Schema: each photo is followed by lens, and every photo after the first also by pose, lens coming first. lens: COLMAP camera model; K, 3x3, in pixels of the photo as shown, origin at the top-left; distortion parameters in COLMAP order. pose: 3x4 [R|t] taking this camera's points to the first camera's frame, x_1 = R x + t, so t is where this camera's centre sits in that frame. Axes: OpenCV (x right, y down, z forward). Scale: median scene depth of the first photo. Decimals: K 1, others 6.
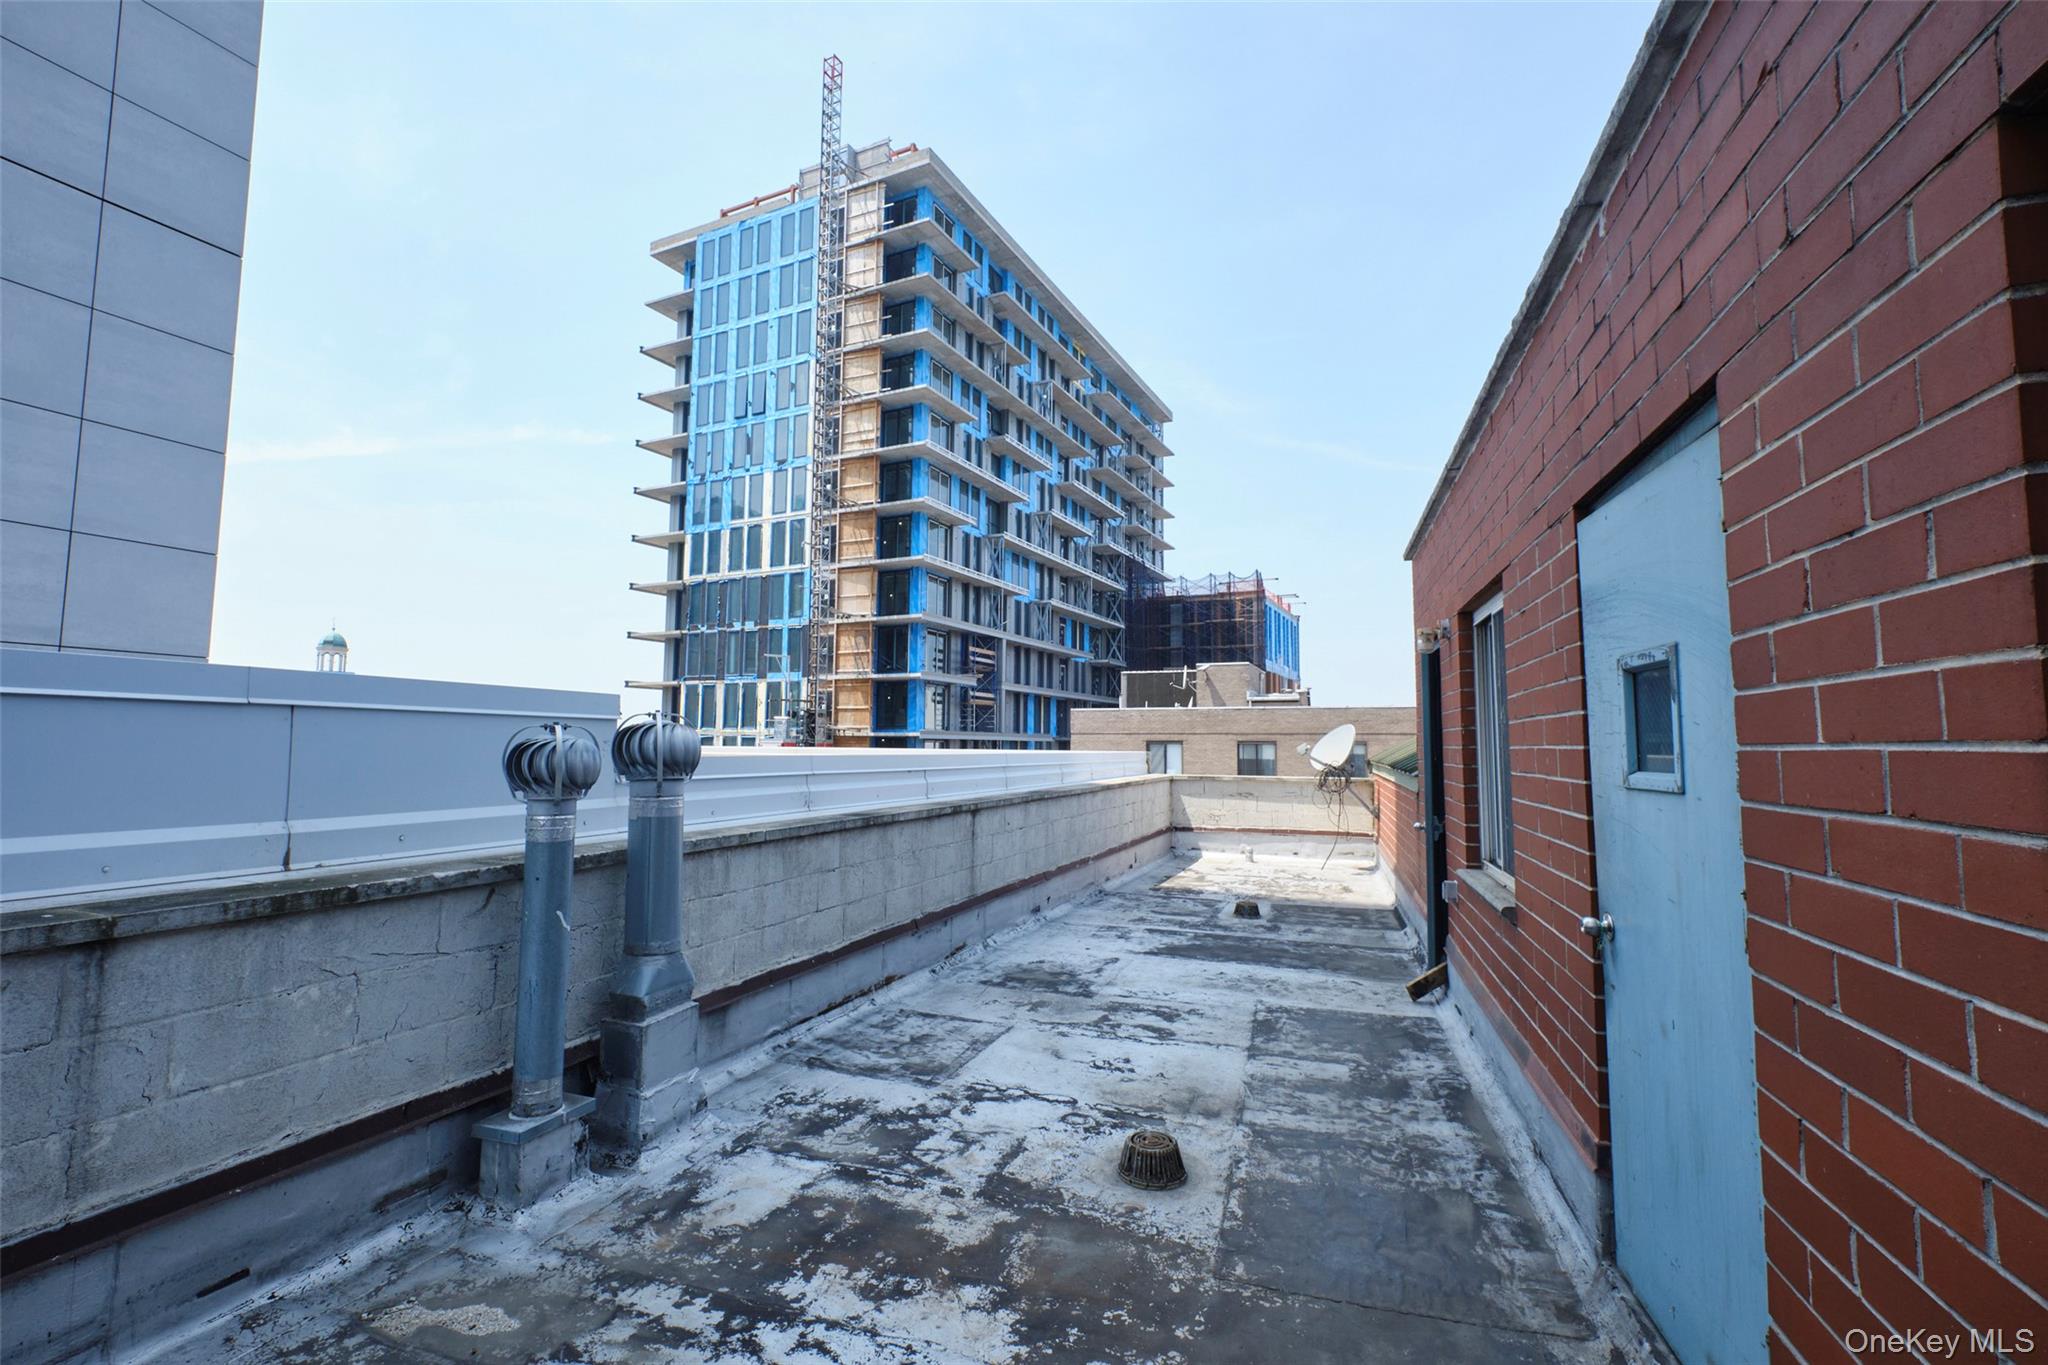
lens RADIAL K [[903.8, 0, 1026.0], [0, 903.8, 676.9], [0, 0, 1]] dist [-0.003658, -0.001334]
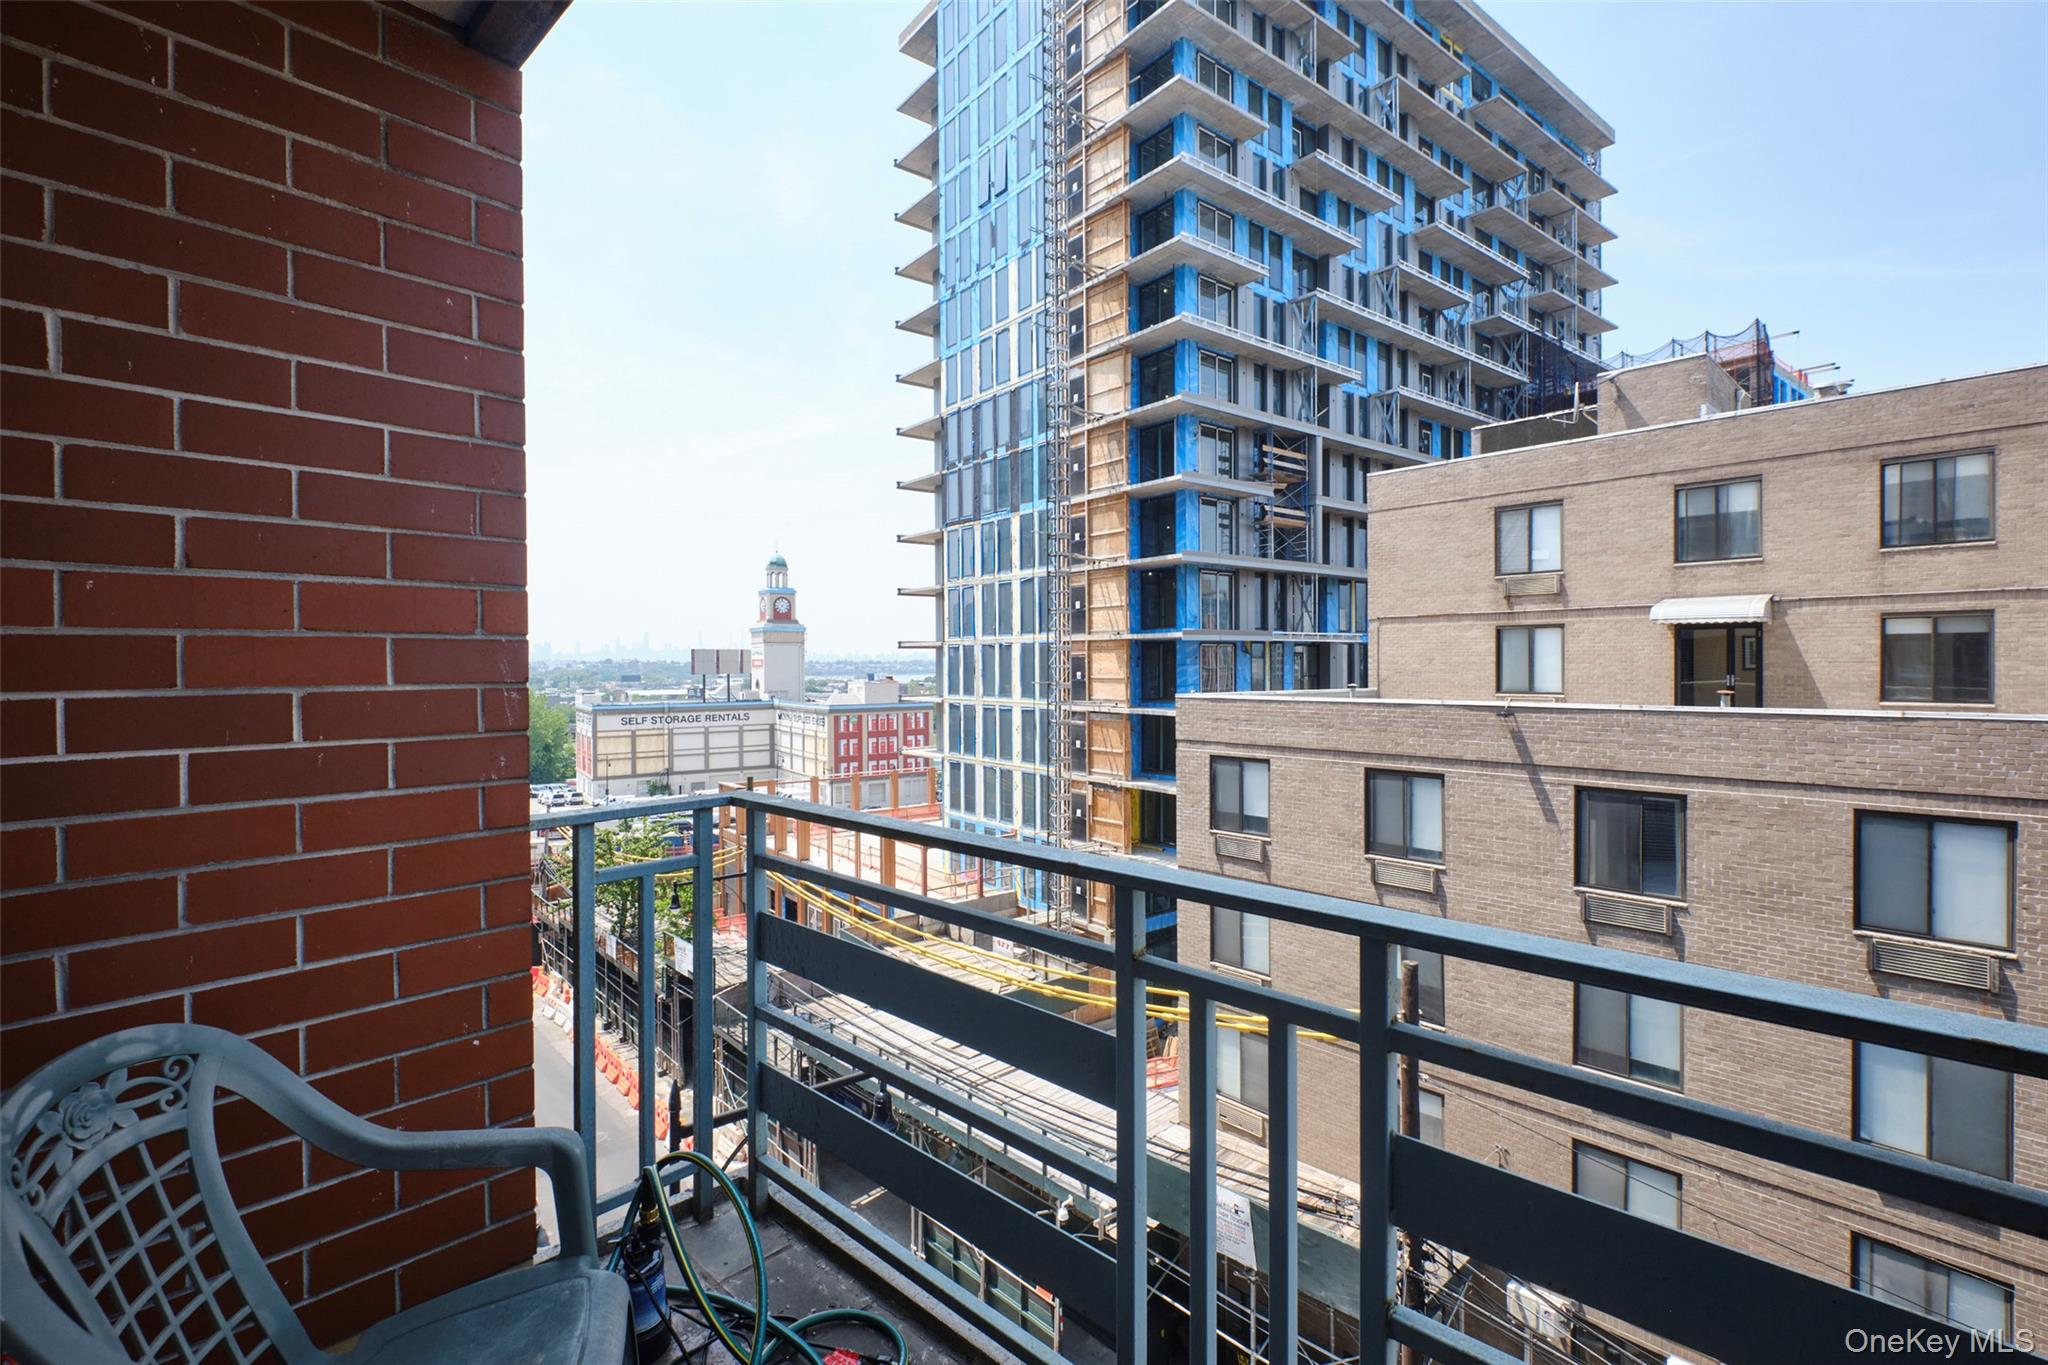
lens RADIAL K [[903.8, 0, 1016.0], [0, 903.8, 678.9], [0, 0, 1]] dist [-0.003658, -0.001334]
pose [[0.899600, -0.006317, -0.436669, 0.074887], [0.047887, 0.995293, 0.084256, 0.082596], [0.434082, -0.096708, 0.895668, 0.214732]]
